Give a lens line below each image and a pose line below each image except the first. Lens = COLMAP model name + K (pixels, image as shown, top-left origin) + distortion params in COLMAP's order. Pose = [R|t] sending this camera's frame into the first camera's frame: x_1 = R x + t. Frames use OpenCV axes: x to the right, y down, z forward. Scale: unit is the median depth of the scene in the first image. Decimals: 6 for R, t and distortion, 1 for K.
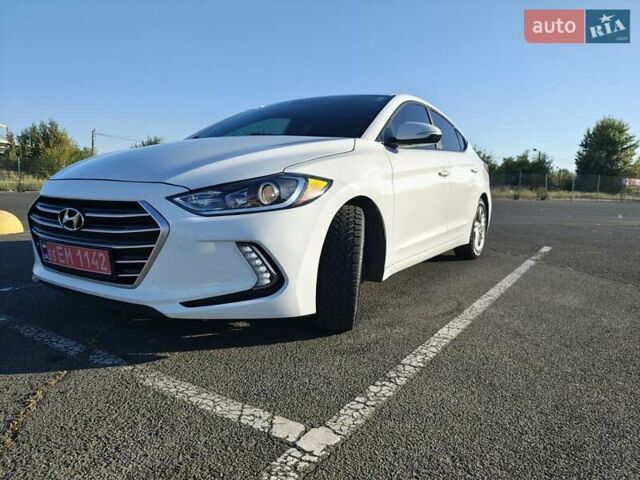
lens RADIAL K [[255.0, 0, 319.9], [0, 255.0, 240.6], [0, 0, 1]] dist [0.002213, 0.000142]
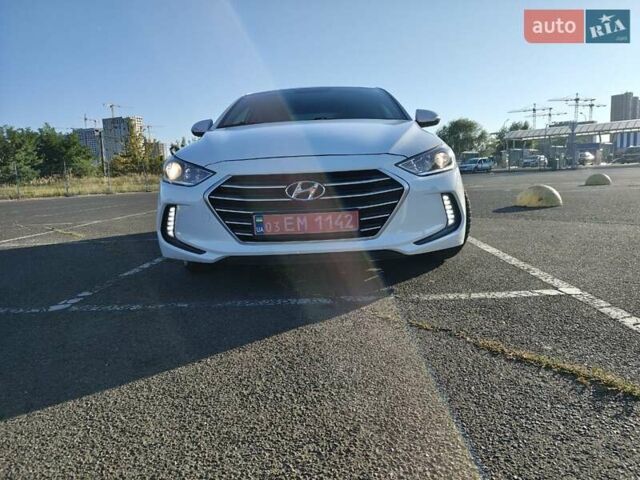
lens RADIAL K [[255.0, 0, 320.4], [0, 255.0, 239.3], [0, 0, 1]] dist [0.002213, 0.000142]
pose [[0.954581, -0.148195, 0.258481, -1.332789], [0.124484, 0.986554, 0.105899, 0.021309], [-0.270699, -0.068912, 0.960194, -0.160005]]
